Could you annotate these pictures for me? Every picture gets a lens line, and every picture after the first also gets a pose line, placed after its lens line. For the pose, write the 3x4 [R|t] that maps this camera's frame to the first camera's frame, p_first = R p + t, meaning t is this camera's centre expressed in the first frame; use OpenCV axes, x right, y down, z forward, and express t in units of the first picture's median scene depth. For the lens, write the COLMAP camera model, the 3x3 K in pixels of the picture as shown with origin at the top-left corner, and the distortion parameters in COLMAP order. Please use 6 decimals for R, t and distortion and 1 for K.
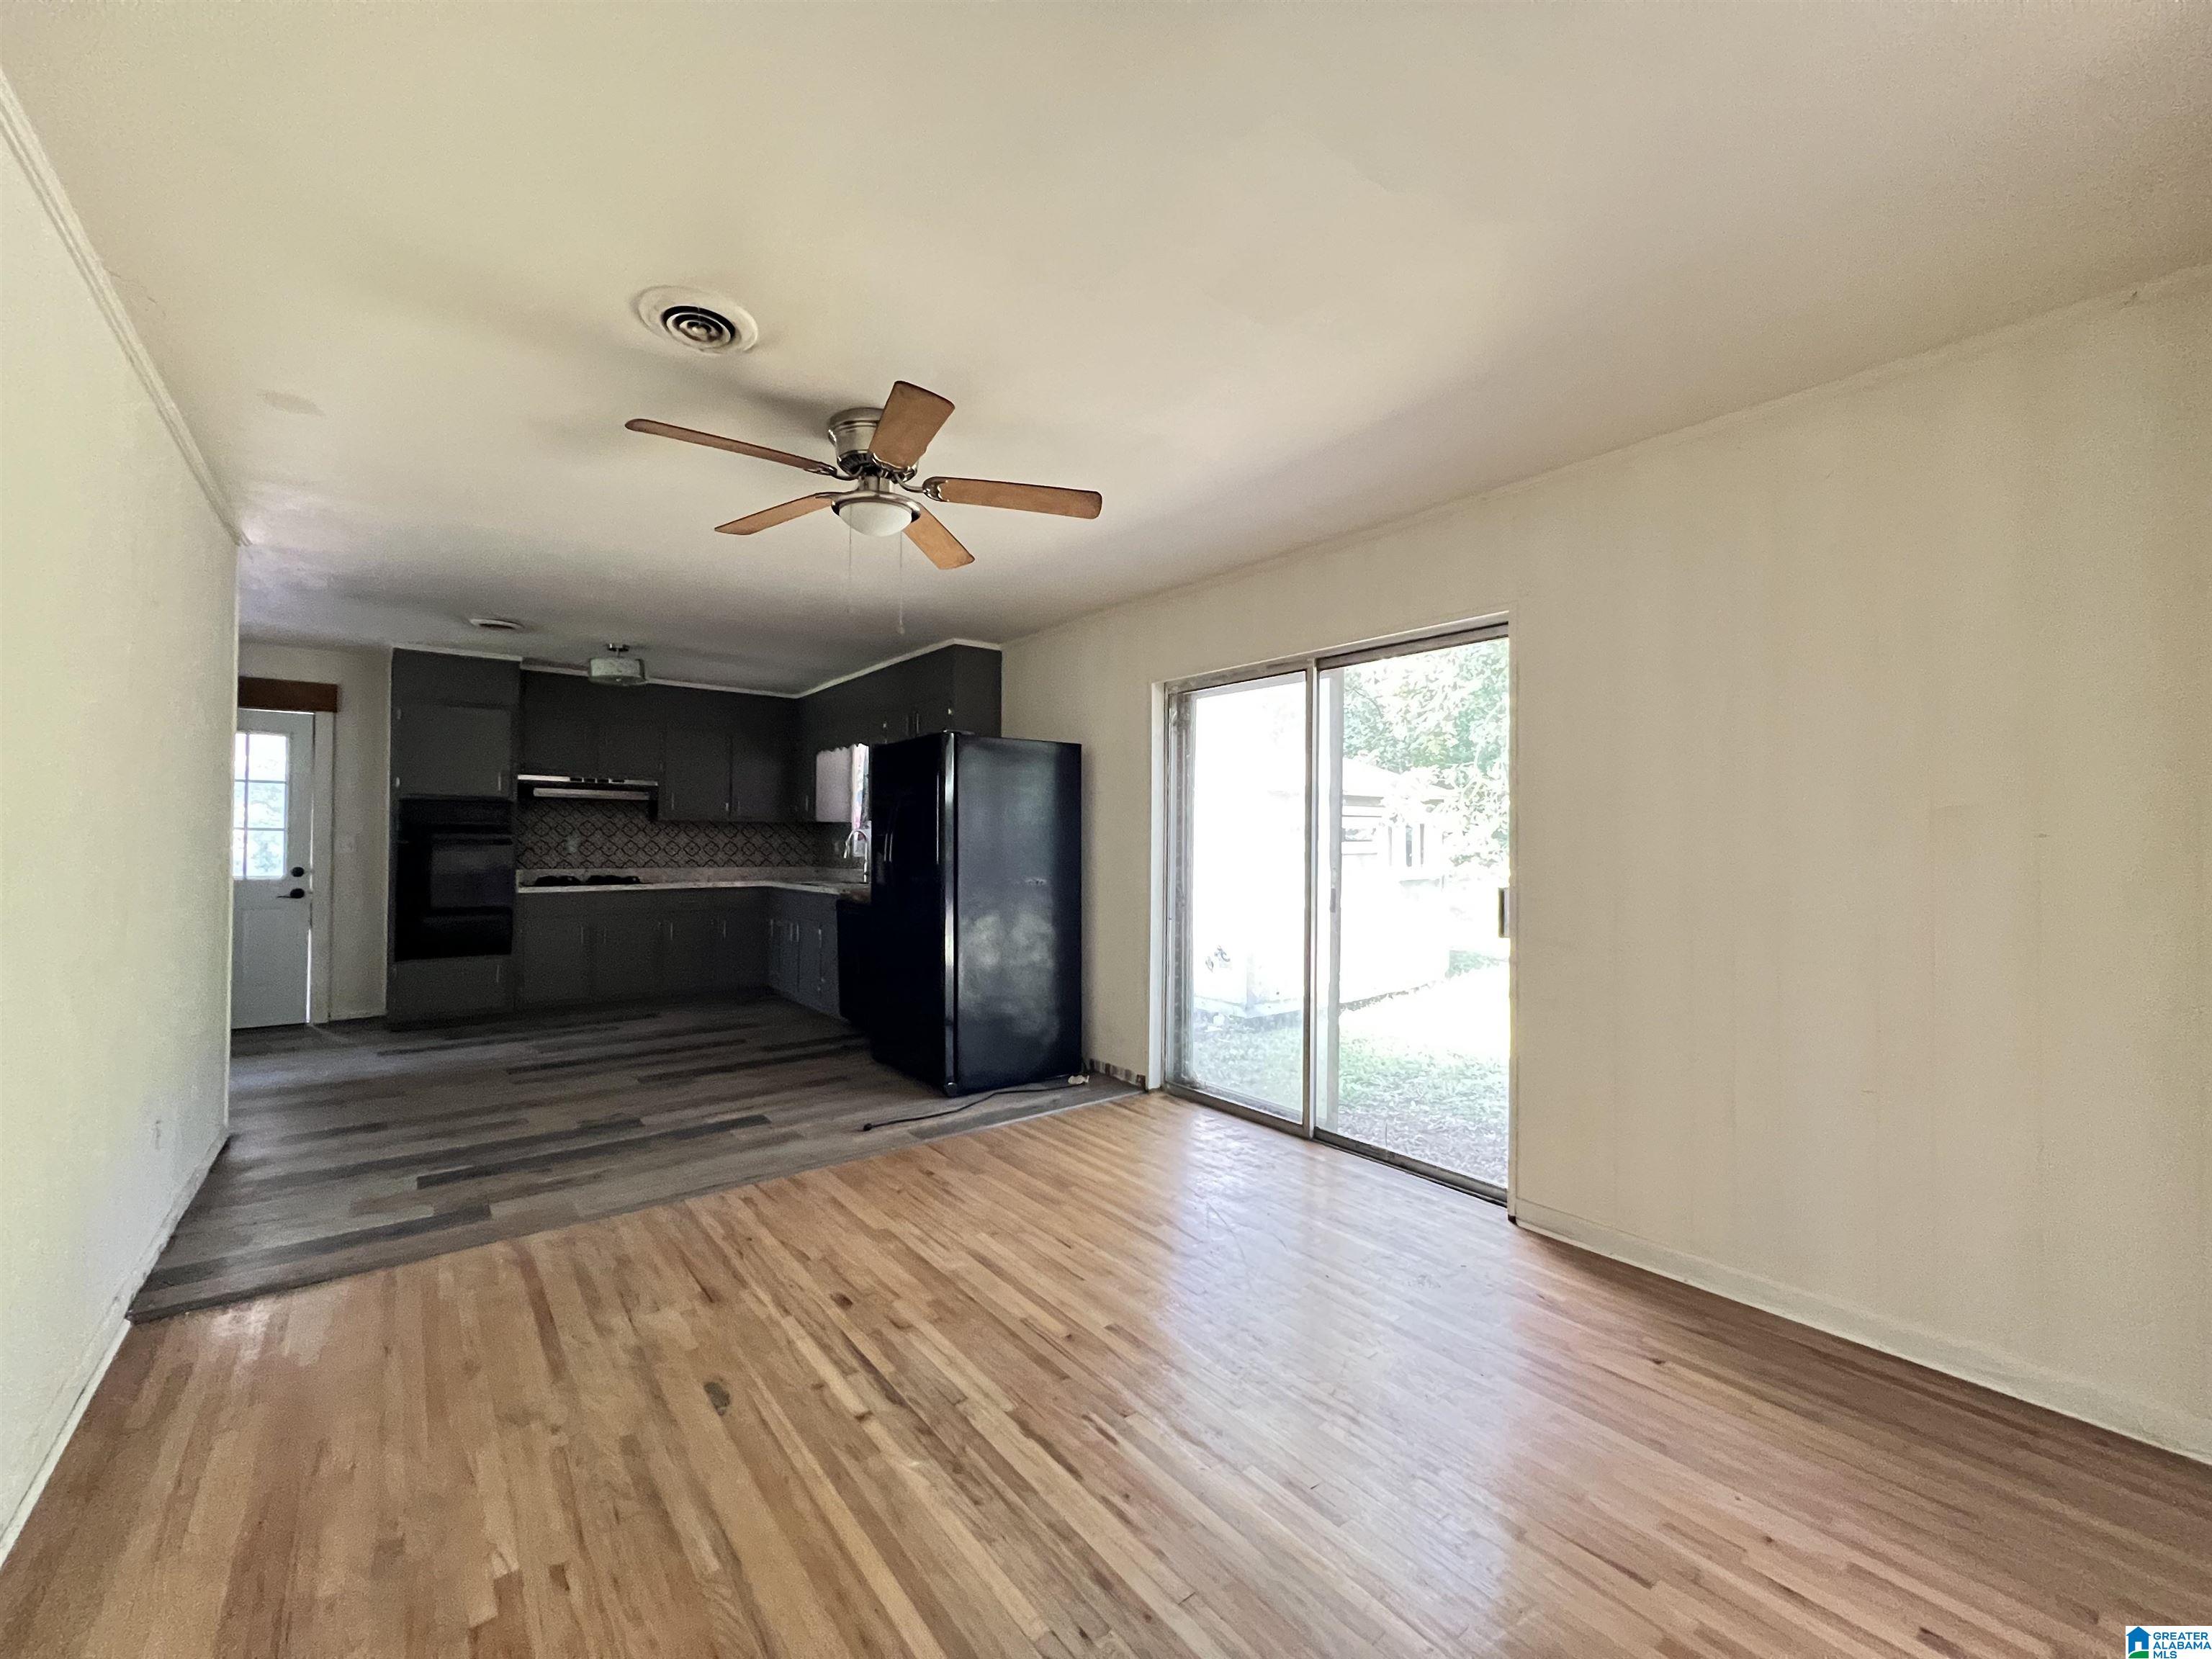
lens RADIAL K [[886.7, 0, 1100.2], [0, 886.7, 832.1], [0, 0, 1]] dist [0.003546, 0.000174]
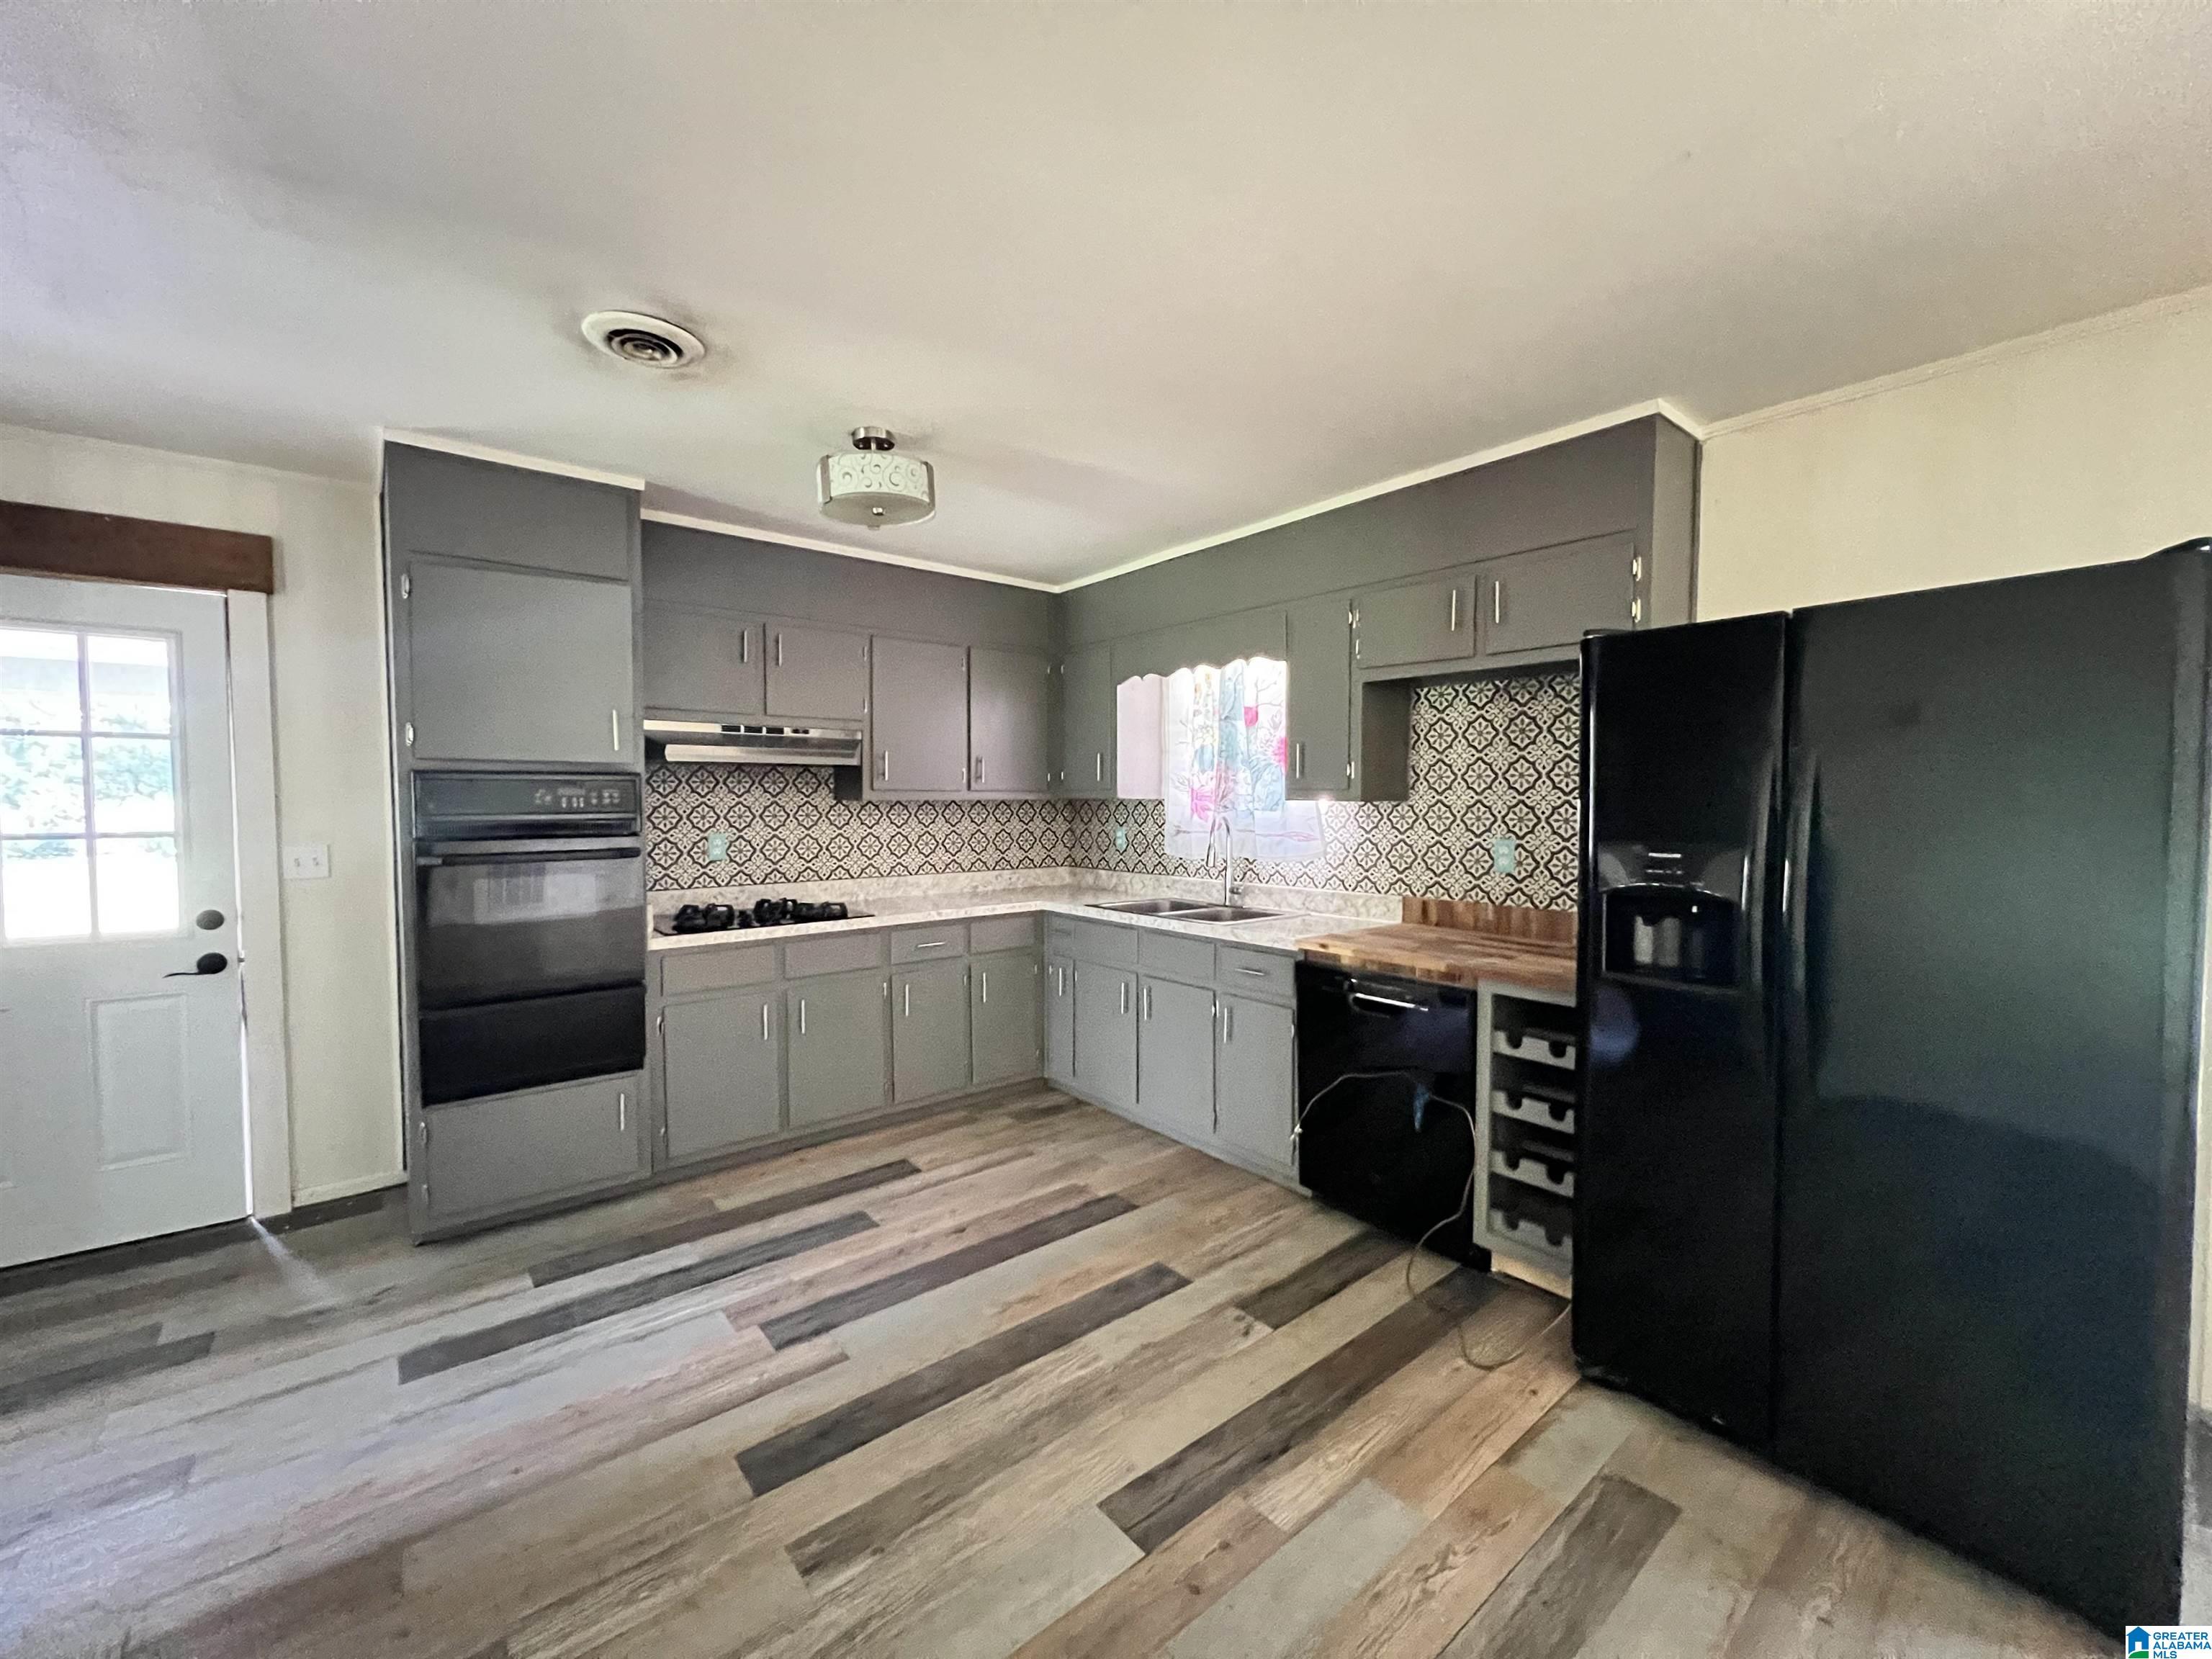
lens RADIAL K [[886.7, 0, 1113.6], [0, 886.7, 830.2], [0, 0, 1]] dist [0.003546, 0.000174]
pose [[0.999820, -0.010882, 0.015547, -0.388620], [0.010143, 0.998851, 0.046842, -0.021617], [-0.016039, -0.046676, 0.998781, 0.476593]]
